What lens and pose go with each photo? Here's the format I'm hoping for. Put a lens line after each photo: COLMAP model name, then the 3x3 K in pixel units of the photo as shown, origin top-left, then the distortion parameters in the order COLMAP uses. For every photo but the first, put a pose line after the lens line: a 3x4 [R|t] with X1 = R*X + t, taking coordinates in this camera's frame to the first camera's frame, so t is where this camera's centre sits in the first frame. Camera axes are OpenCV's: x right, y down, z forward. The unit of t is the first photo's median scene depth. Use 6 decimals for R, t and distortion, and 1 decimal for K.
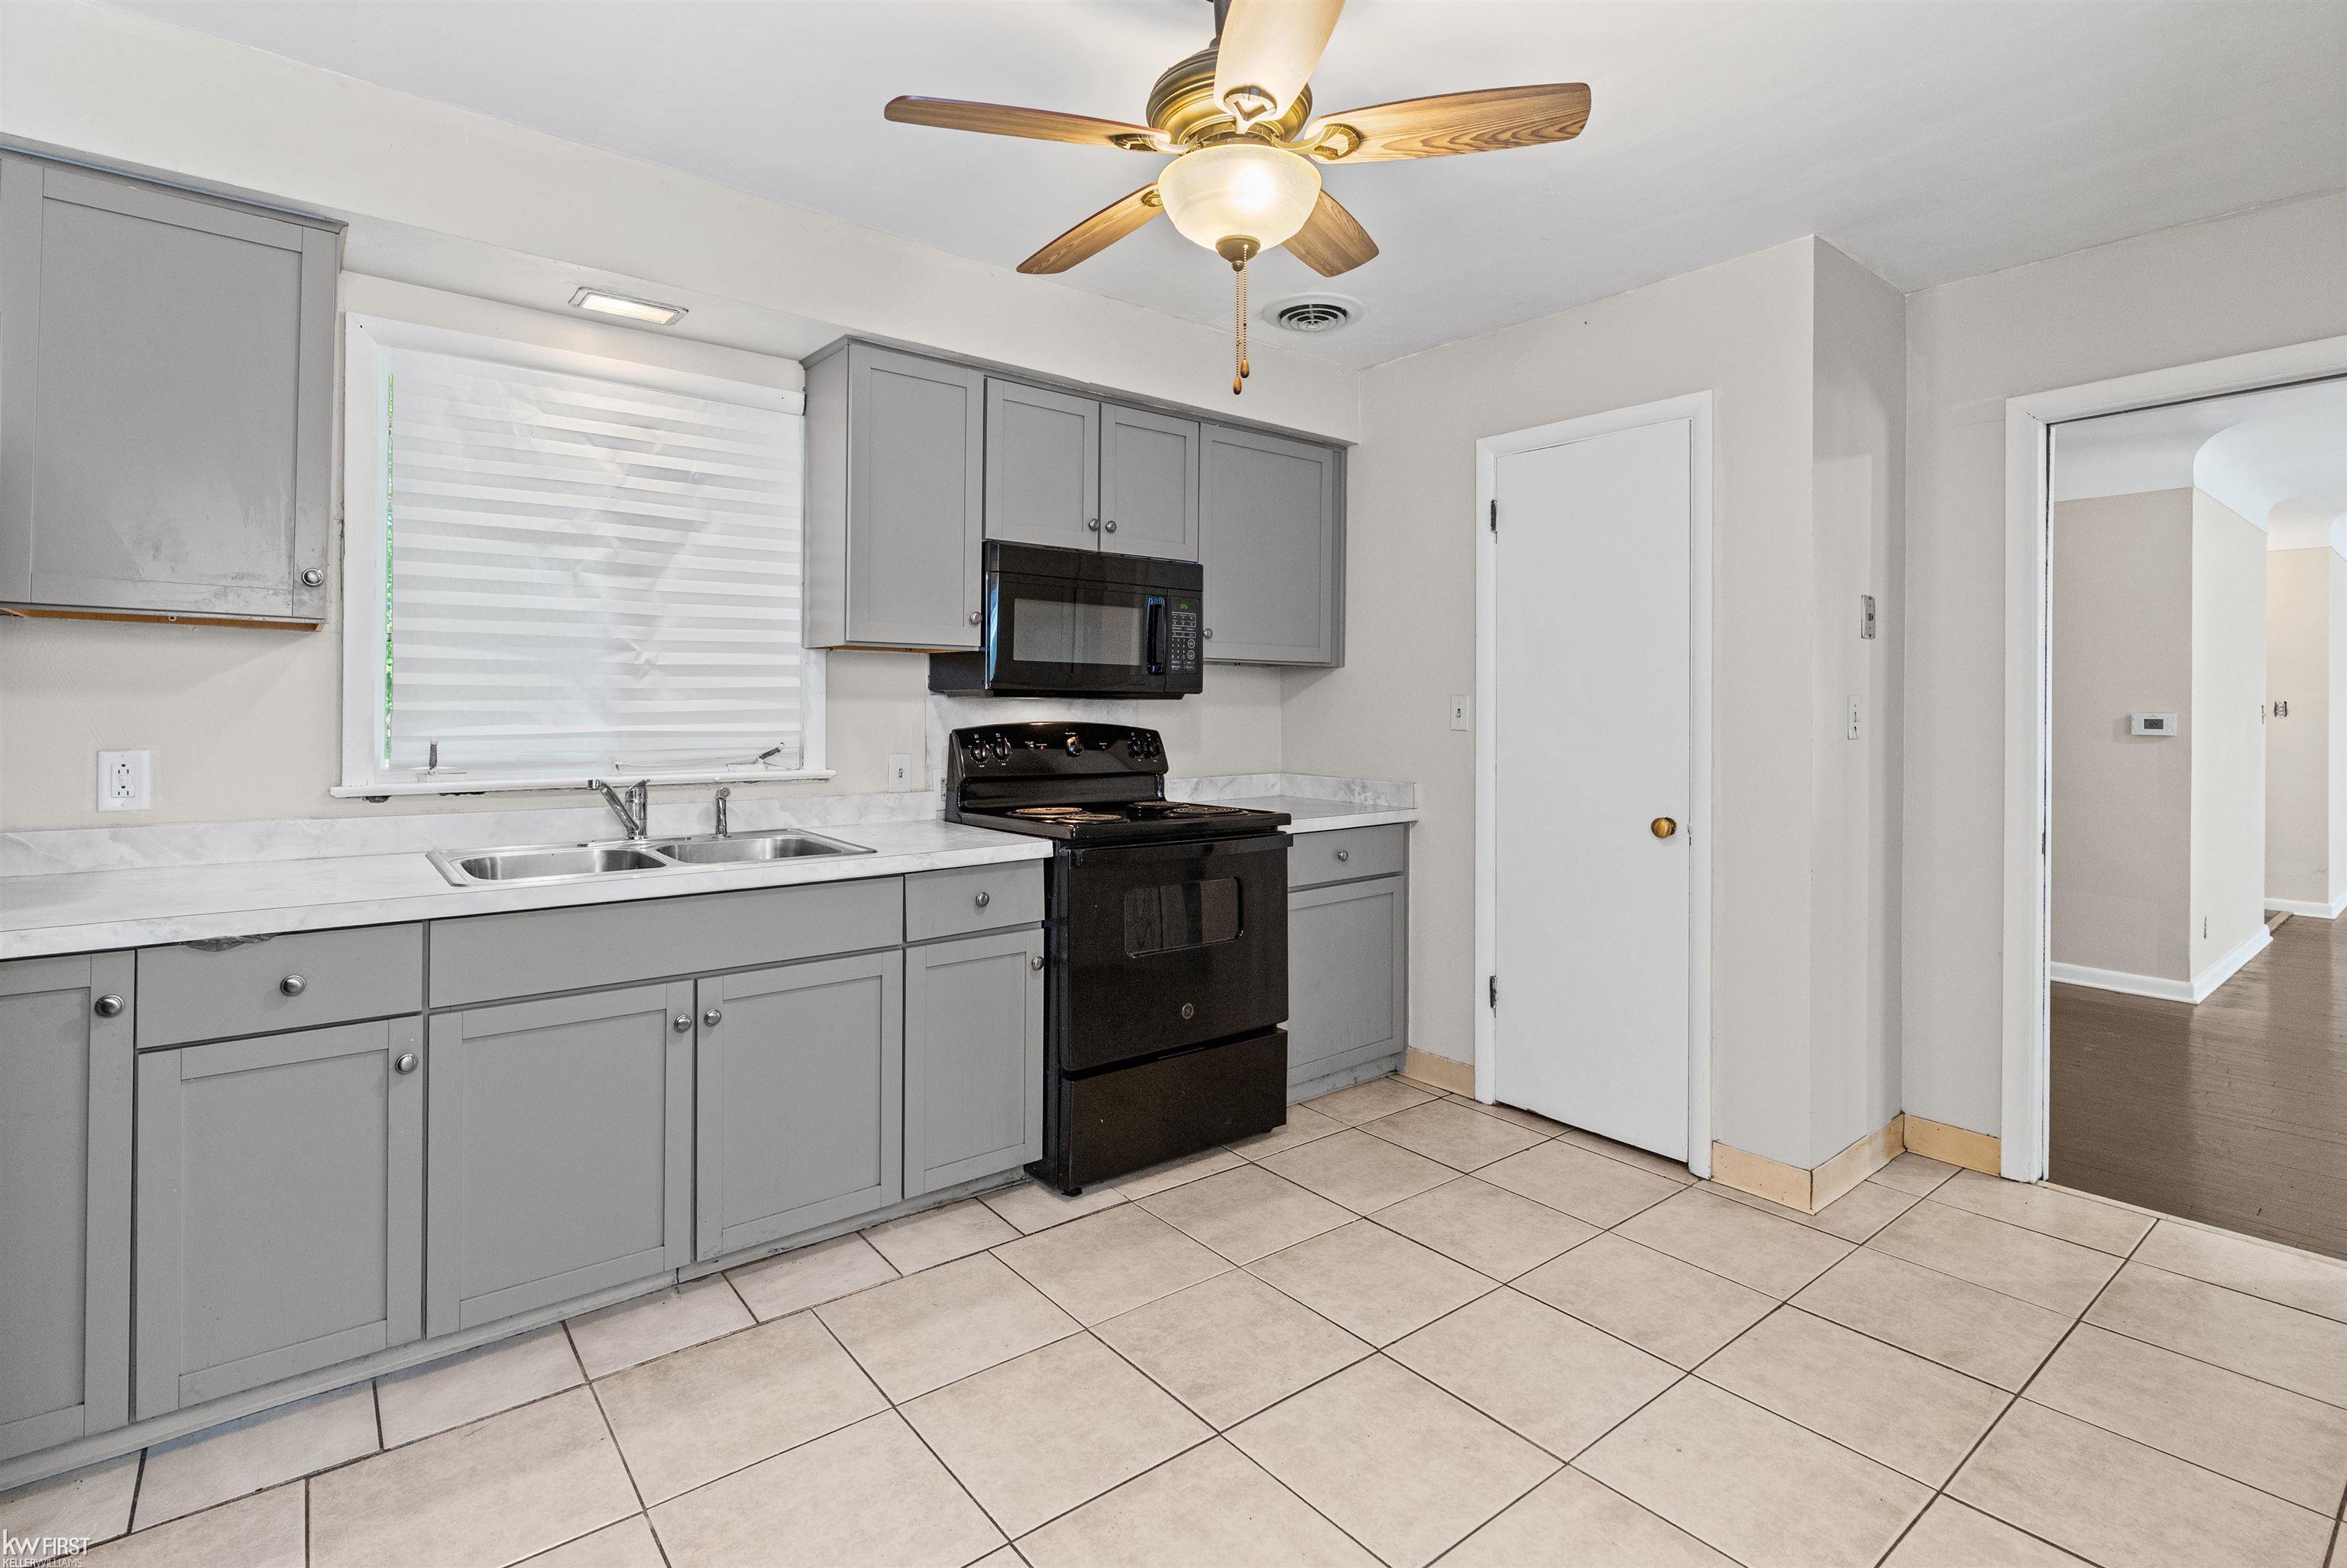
lens RADIAL K [[1107.2, 0, 1183.6], [0, 1107.2, 727.5], [0, 0, 1]] dist [-0.001764, 0.001655]
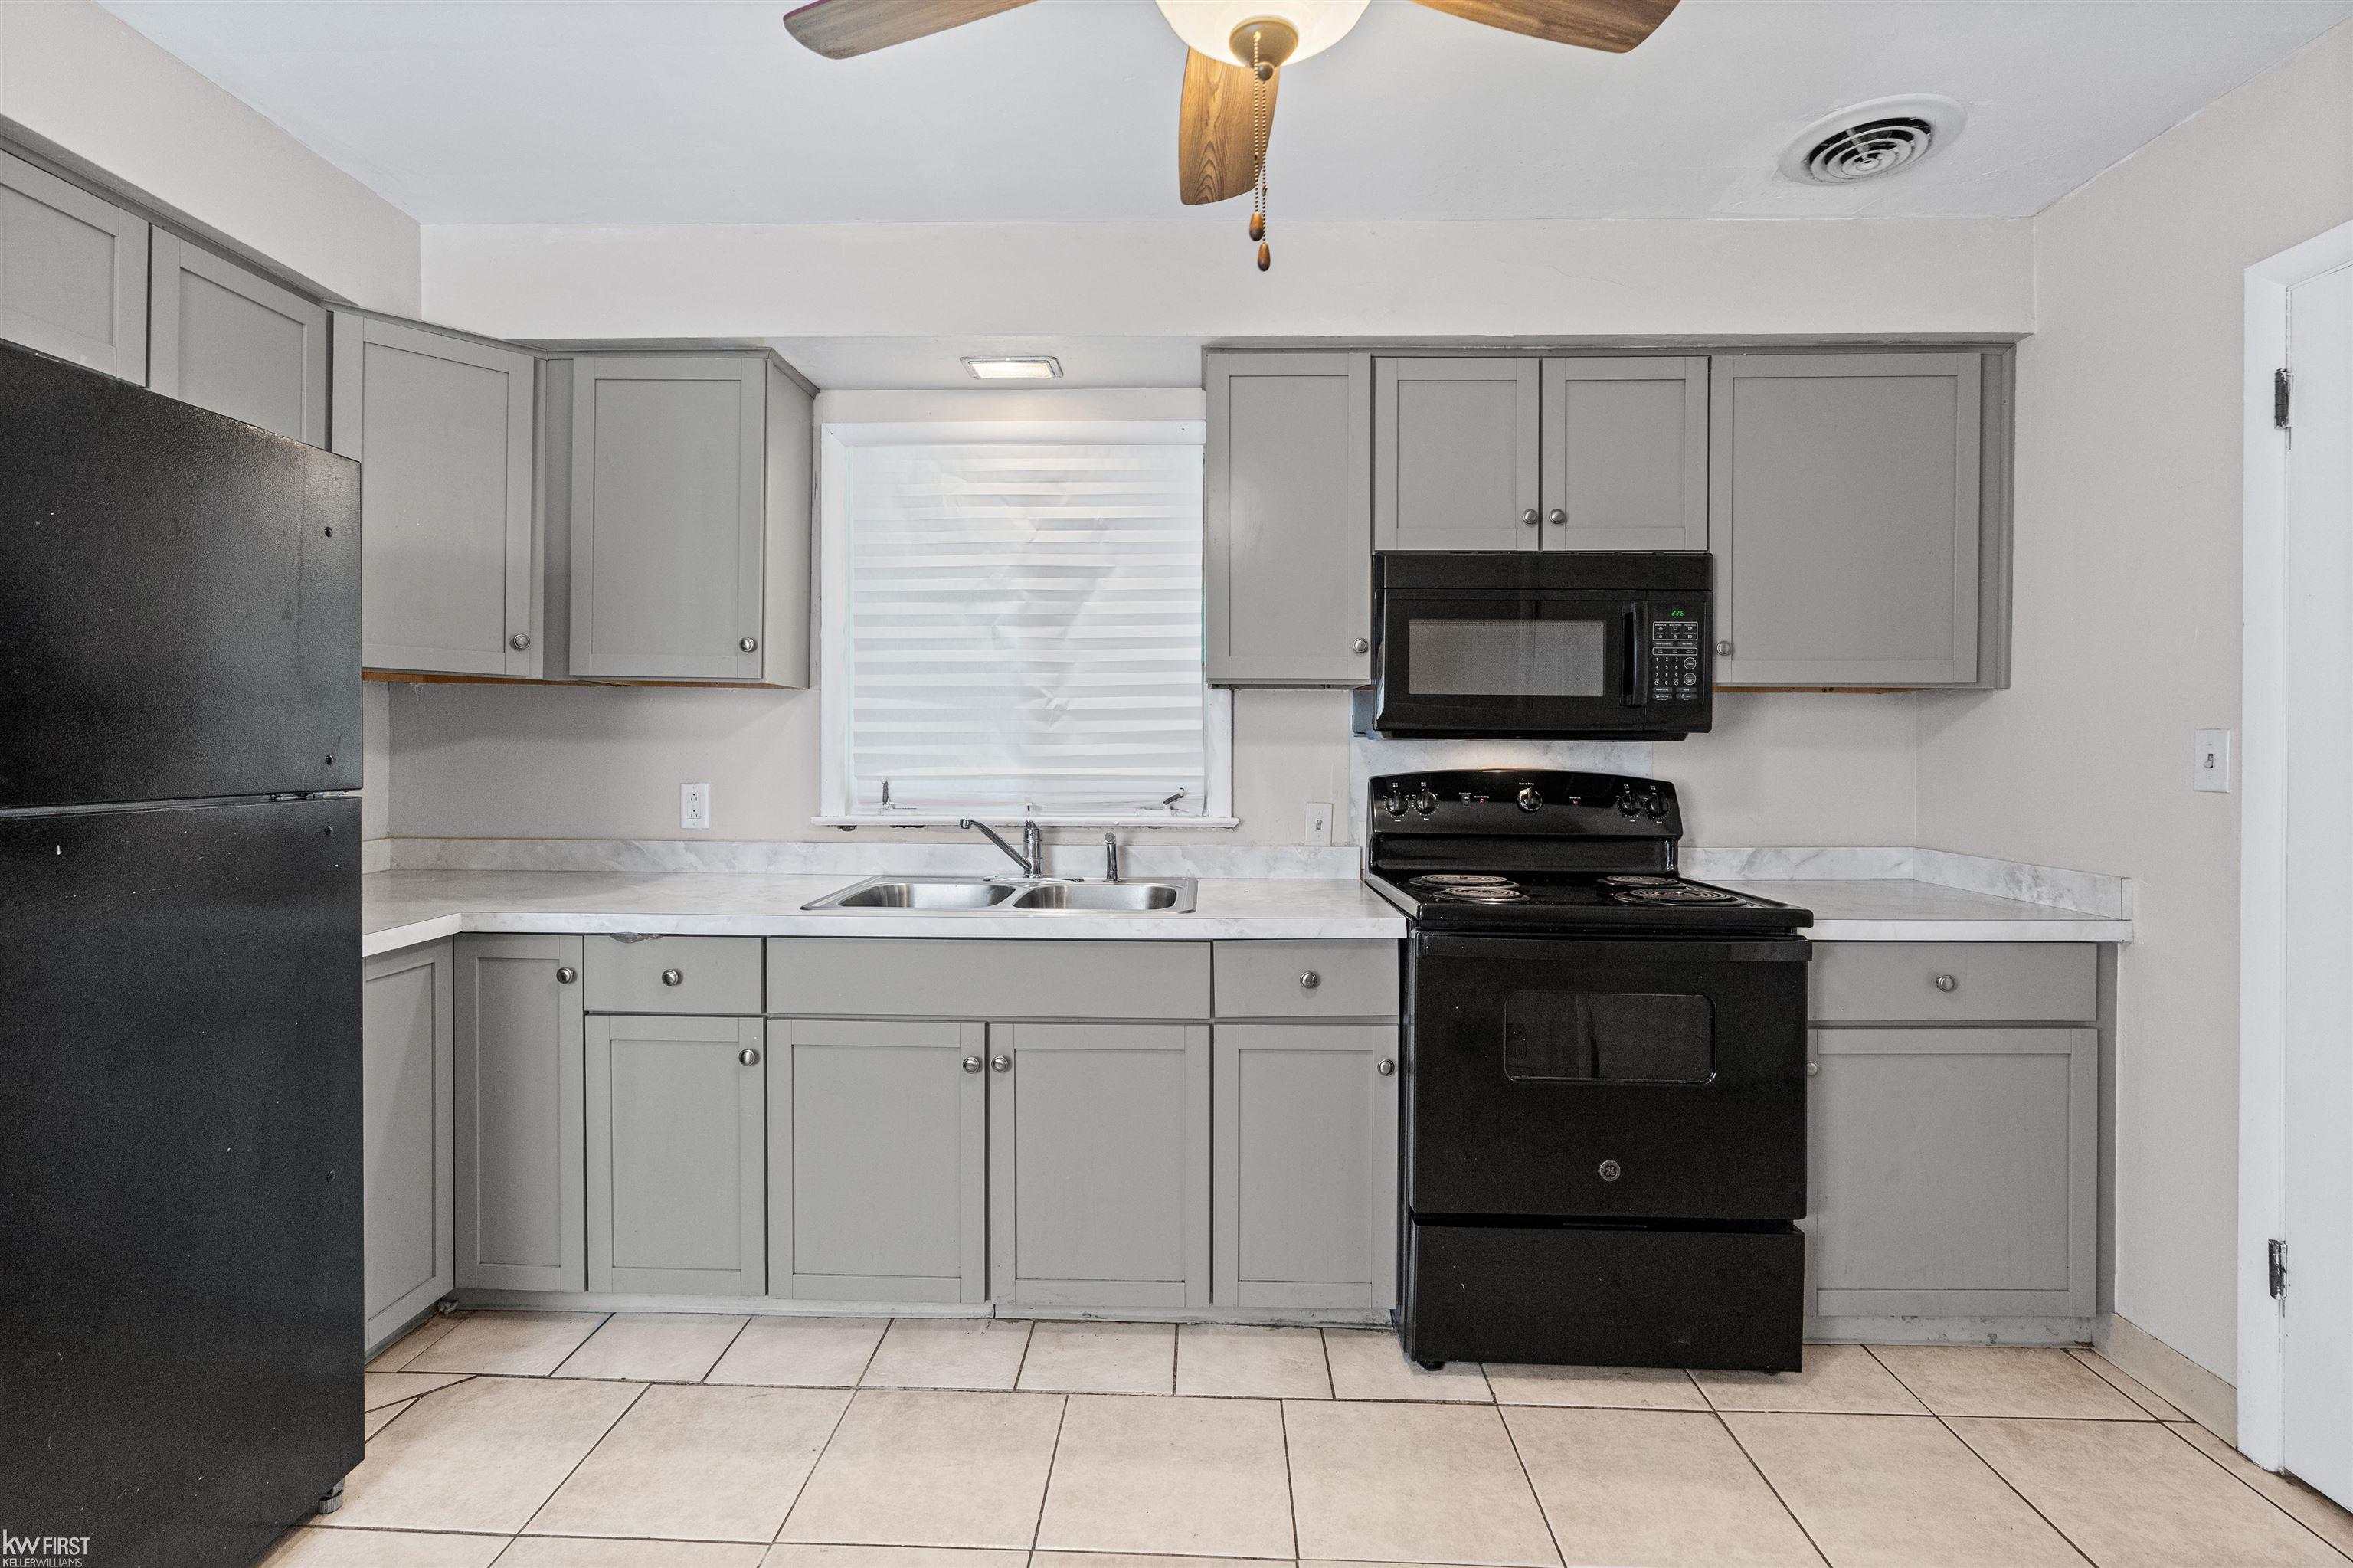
lens RADIAL K [[1080.3, 0, 1187.1], [0, 1080.3, 776.3], [0, 0, 1]] dist [-0.003094, 0.000821]
pose [[0.761591, 0.014713, -0.647891, 0.241451], [-0.011972, 0.999891, 0.008633, -0.004368], [0.647947, 0.001182, 0.761685, 0.276546]]
